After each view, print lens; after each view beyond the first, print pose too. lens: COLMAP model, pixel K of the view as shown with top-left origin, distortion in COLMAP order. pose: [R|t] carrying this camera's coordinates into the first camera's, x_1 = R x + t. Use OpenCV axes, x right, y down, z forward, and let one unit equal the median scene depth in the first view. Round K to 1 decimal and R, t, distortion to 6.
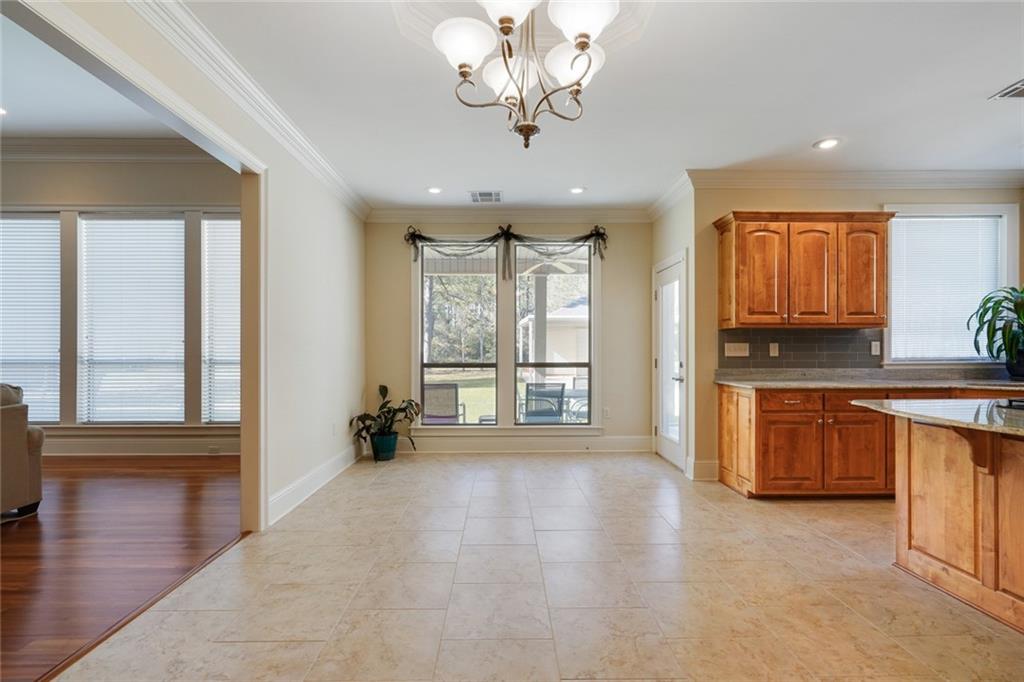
lens RADIAL K [[466.5, 0, 507.0], [0, 466.5, 347.1], [0, 0, 1]] dist [-0.005698, 0.002284]
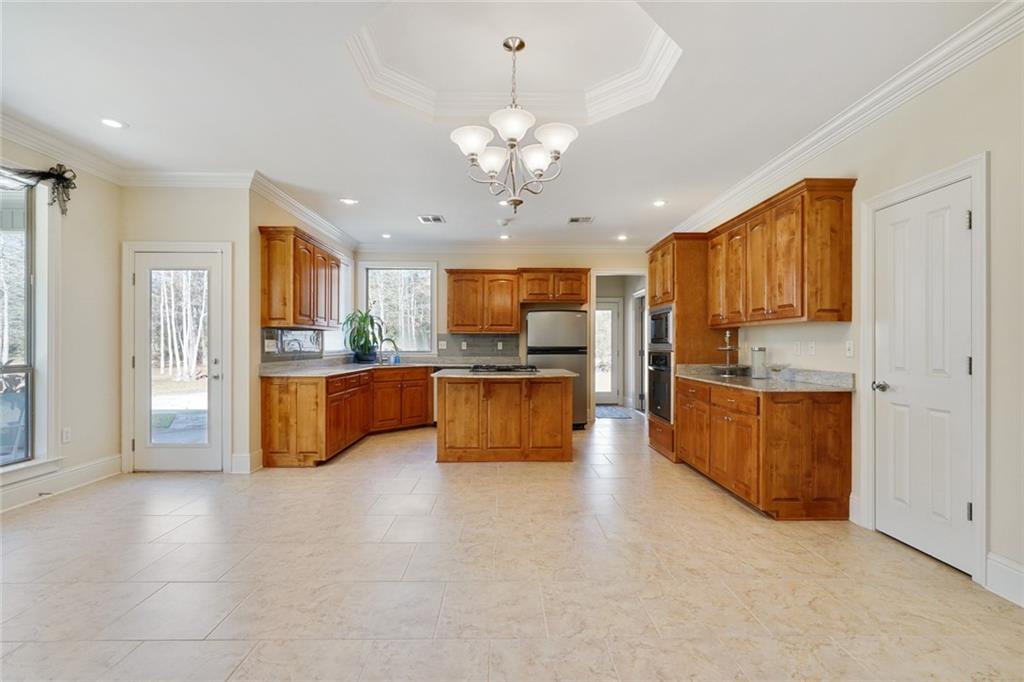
lens RADIAL K [[466.5, 0, 510.4], [0, 466.5, 342.5], [0, 0, 1]] dist [-0.005698, 0.002284]
pose [[-0.002988, 0.004759, 0.999984, -0.669384], [-0.008436, 0.999953, -0.004784, -0.001717], [-0.999960, -0.008450, -0.002948, 0.462952]]
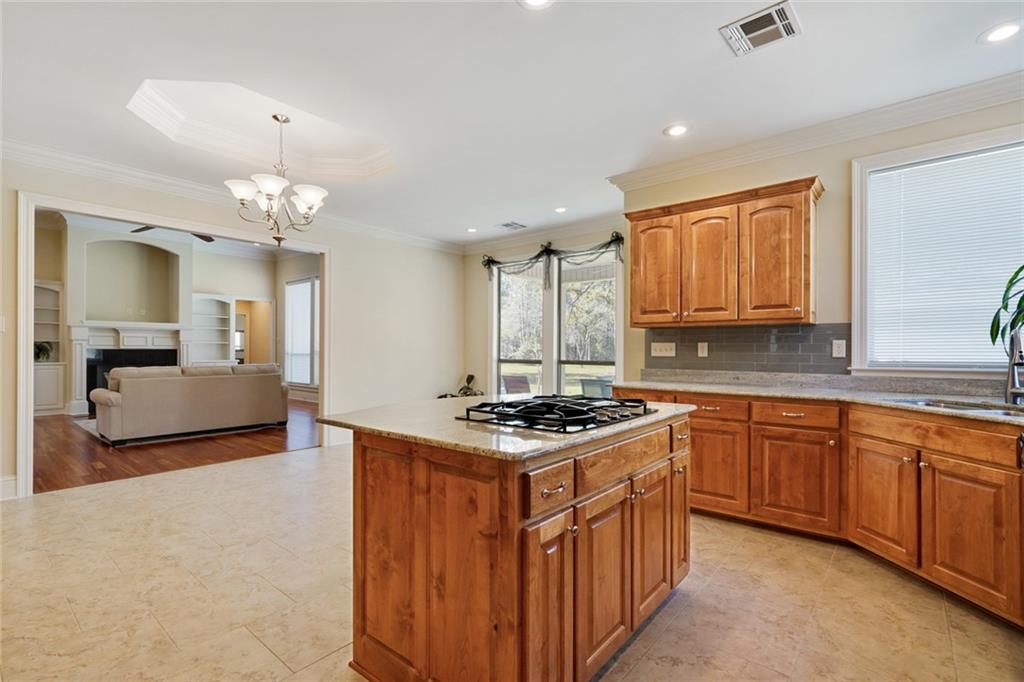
lens RADIAL K [[466.5, 0, 503.4], [0, 466.5, 346.6], [0, 0, 1]] dist [-0.005698, 0.002284]
pose [[0.754783, 0.000786, -0.655974, 0.944152], [-0.000608, 1.000000, 0.000499, -0.000900], [0.655974, 0.000022, 0.754783, 0.055175]]
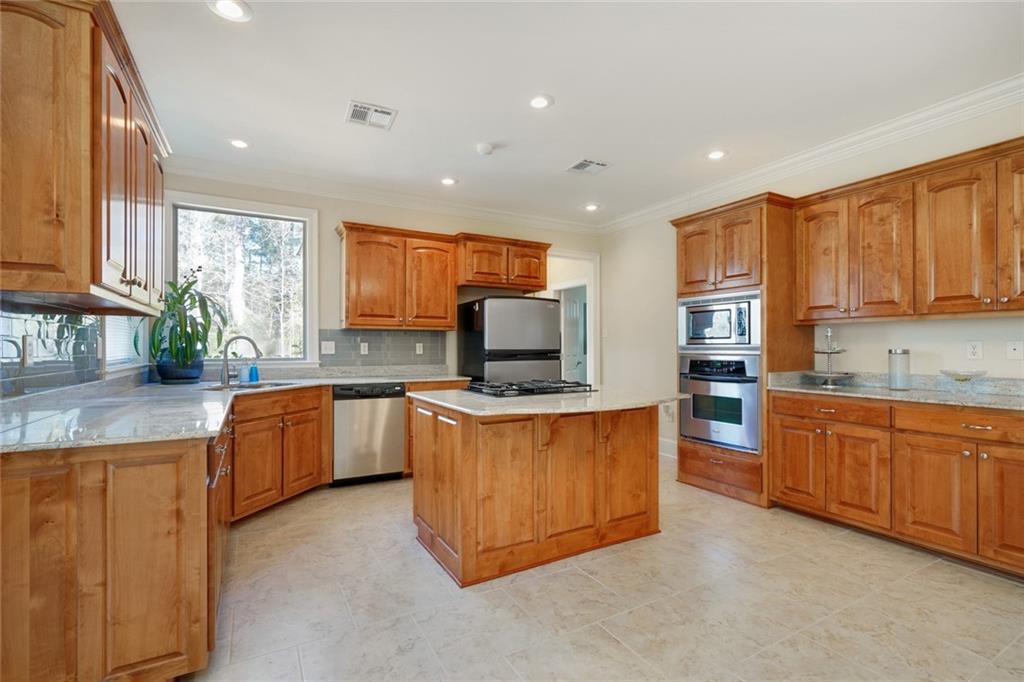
lens RADIAL K [[466.5, 0, 509.8], [0, 466.5, 343.0], [0, 0, 1]] dist [-0.005698, 0.002284]
pose [[-0.475303, 0.007816, 0.879788, -0.010861], [-0.004702, 0.999924, -0.011423, 0.000910], [-0.879810, -0.009567, -0.475230, 0.877563]]
